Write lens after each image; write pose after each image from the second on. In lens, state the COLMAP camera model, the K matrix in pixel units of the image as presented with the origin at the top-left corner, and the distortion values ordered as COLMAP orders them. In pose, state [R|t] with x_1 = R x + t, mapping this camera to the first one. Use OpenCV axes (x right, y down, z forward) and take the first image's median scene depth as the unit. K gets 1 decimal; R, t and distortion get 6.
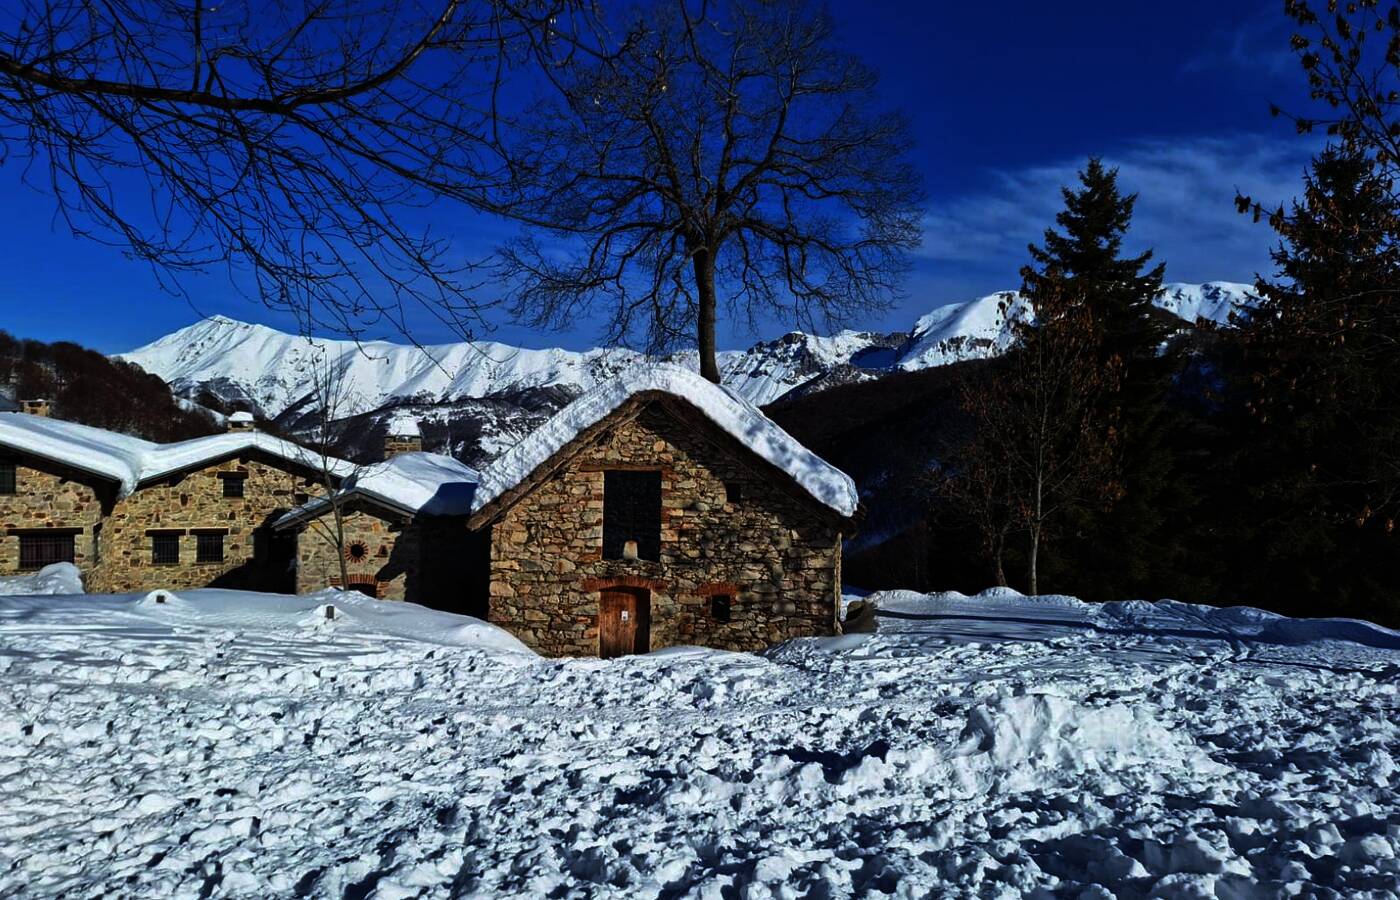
lens RADIAL K [[1634.8, 0, 698.9], [0, 1634.8, 480.7], [0, 0, 1]] dist [0.239868, -0.695811]
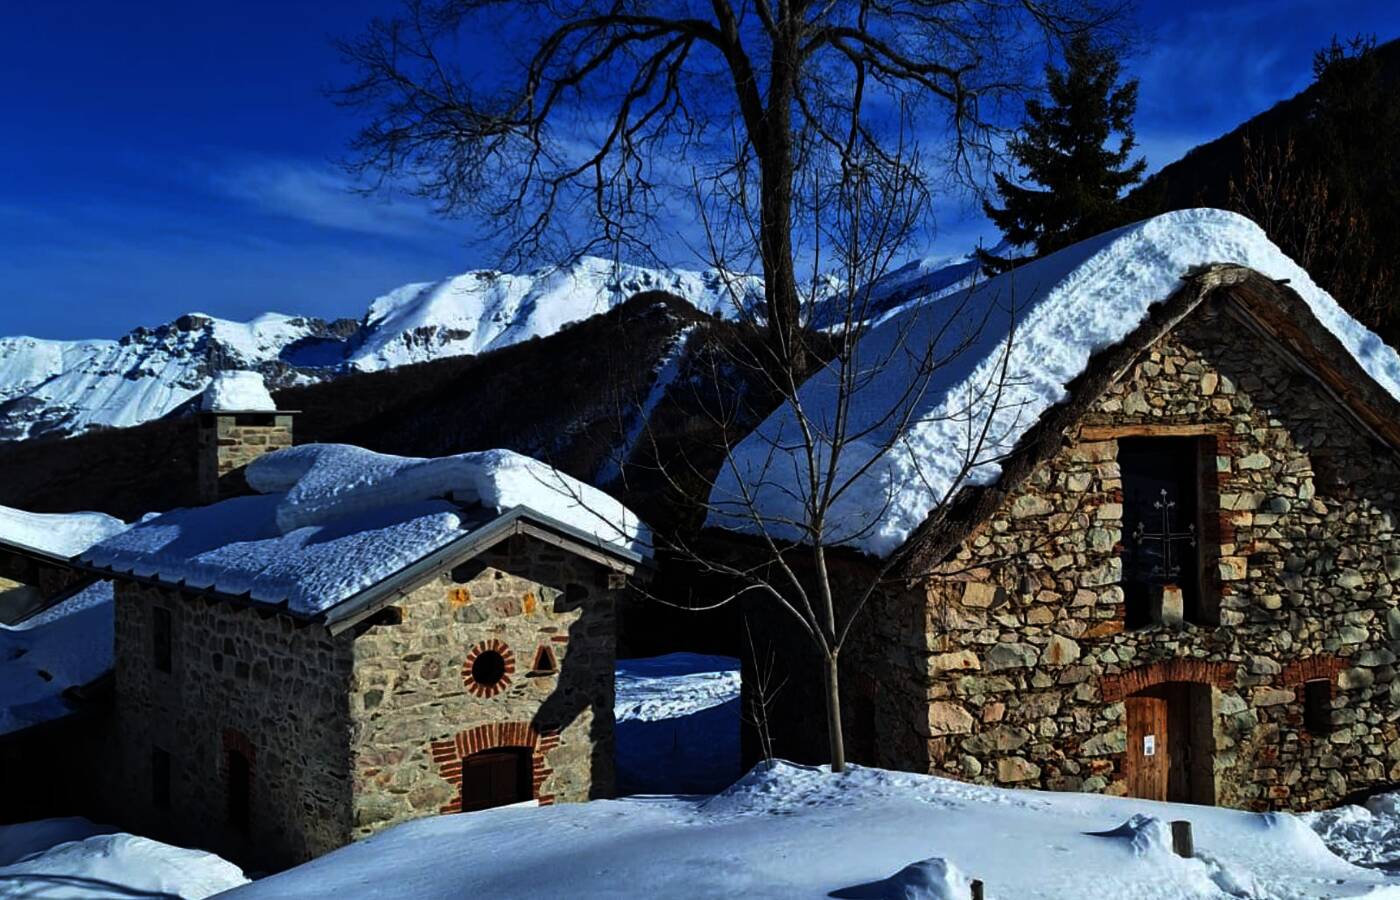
lens RADIAL K [[1634.8, 0, 698.9], [0, 1634.8, 480.7], [0, 0, 1]] dist [0.239868, -0.695811]
pose [[0.799290, -0.033359, 0.600019, -0.433991], [0.054504, 0.998367, -0.017099, 0.007470], [-0.598468, 0.046371, 0.799803, 0.693354]]
